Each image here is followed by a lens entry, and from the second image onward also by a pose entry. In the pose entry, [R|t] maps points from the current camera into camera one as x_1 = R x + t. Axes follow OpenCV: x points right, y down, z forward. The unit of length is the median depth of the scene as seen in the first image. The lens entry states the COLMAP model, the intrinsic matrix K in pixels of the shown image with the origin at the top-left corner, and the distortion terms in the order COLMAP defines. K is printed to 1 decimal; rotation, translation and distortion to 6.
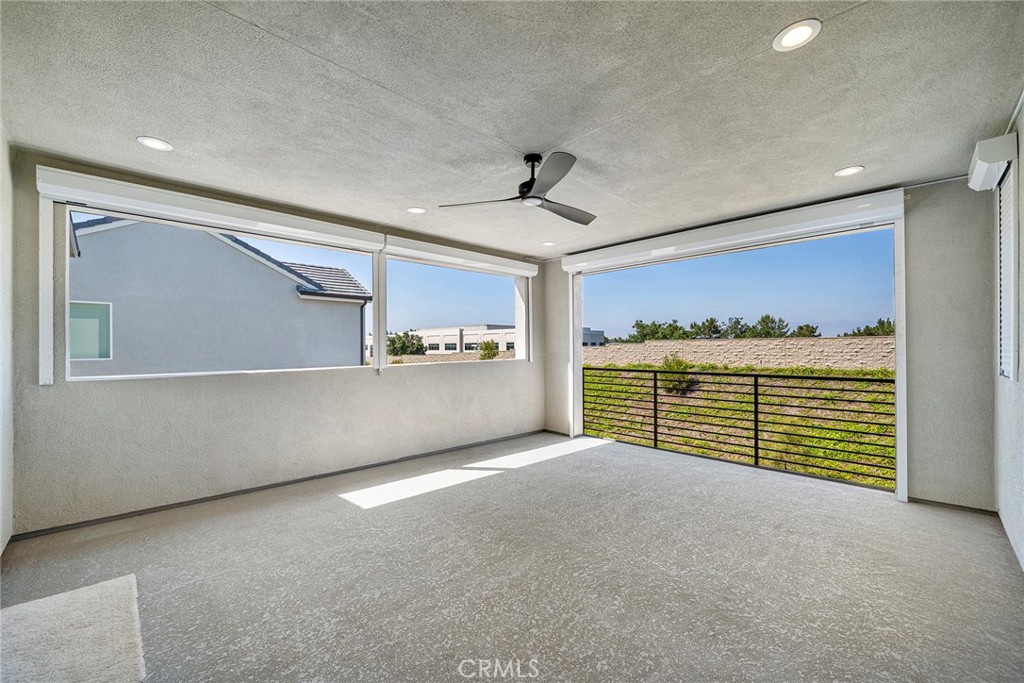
lens RADIAL K [[410.2, 0, 517.1], [0, 410.2, 346.3], [0, 0, 1]] dist [-0.006594, 0.000297]
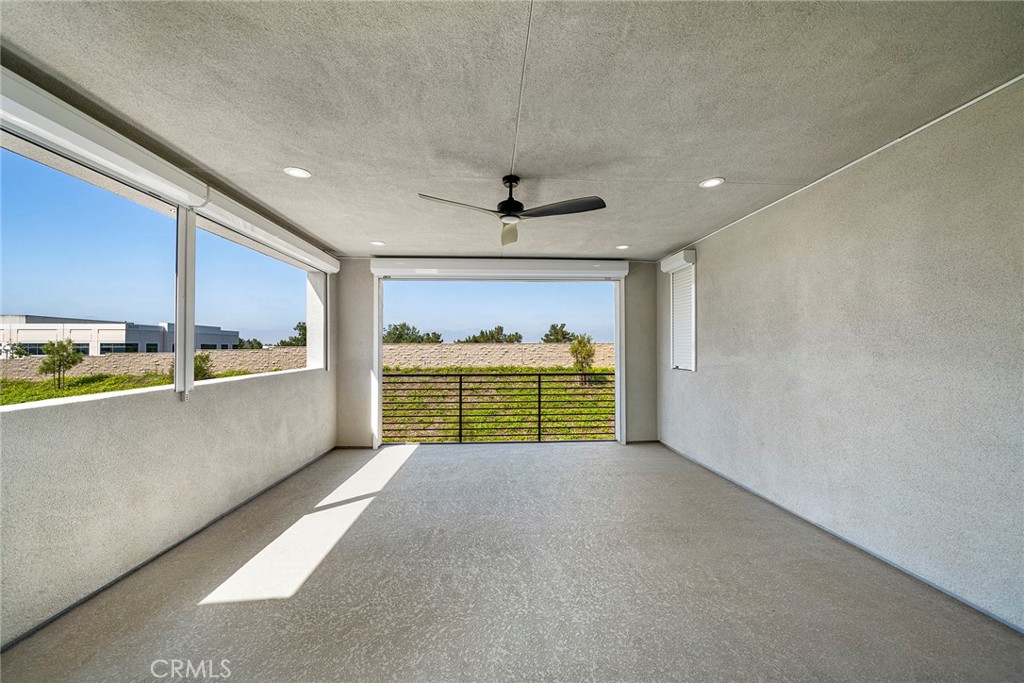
lens RADIAL K [[391.2, 0, 521.1], [0, 391.2, 342.6], [0, 0, 1]] dist [-0.003303, -0.000095]
pose [[0.652418, 0.016094, 0.757688, -0.423884], [-0.003391, 0.999826, -0.018318, -0.010101], [-0.757852, 0.009381, 0.652359, 0.193727]]
